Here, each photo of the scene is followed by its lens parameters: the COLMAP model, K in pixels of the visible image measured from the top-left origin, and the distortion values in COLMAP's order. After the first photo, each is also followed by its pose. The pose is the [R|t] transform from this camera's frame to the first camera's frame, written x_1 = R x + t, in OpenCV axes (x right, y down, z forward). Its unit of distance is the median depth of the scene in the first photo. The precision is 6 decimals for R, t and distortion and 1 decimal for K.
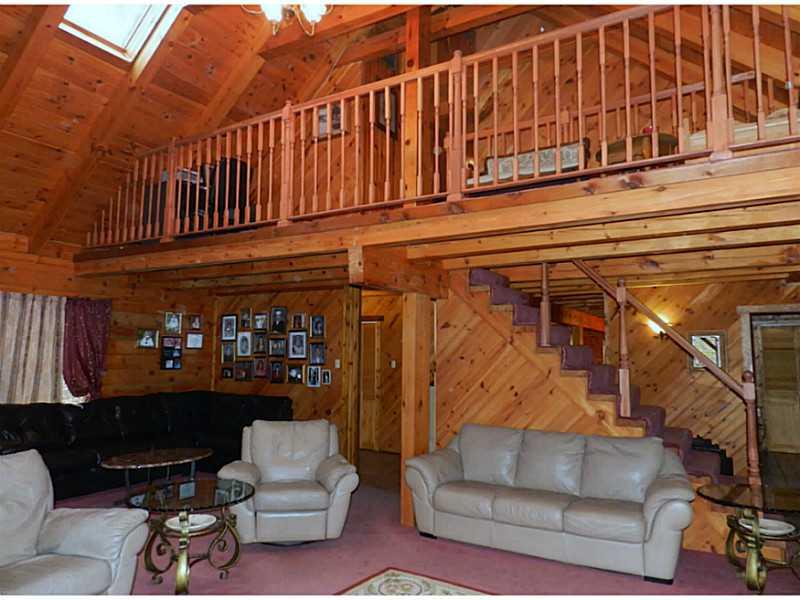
lens RADIAL K [[551.7, 0, 400.8], [0, 551.7, 301.2], [0, 0, 1]] dist [0.022955, -0.010815]
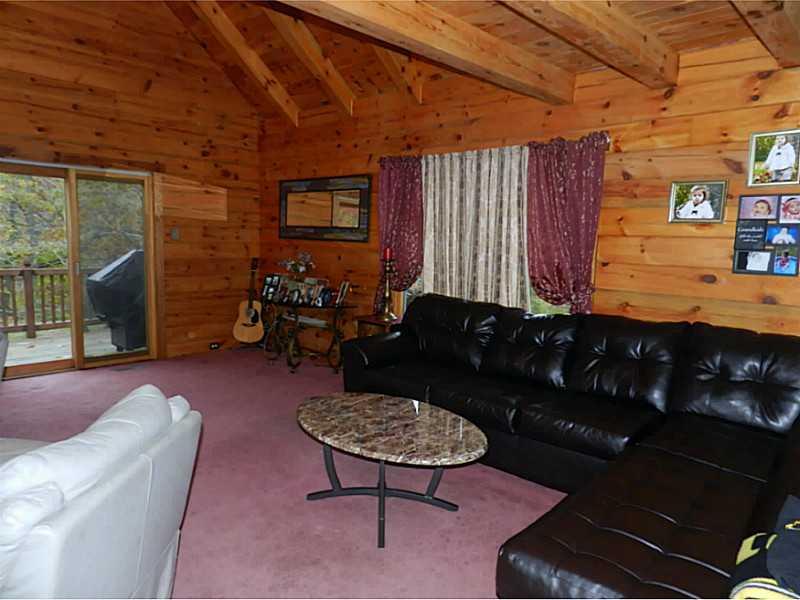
lens RADIAL K [[551.7, 0, 400.4], [0, 551.7, 298.8], [0, 0, 1]] dist [0.022955, -0.010815]
pose [[-0.212033, 0.100290, -0.972103, 0.041104], [0.077843, 0.993293, 0.085497, 0.087664], [0.974157, -0.057544, -0.218418, 0.854193]]
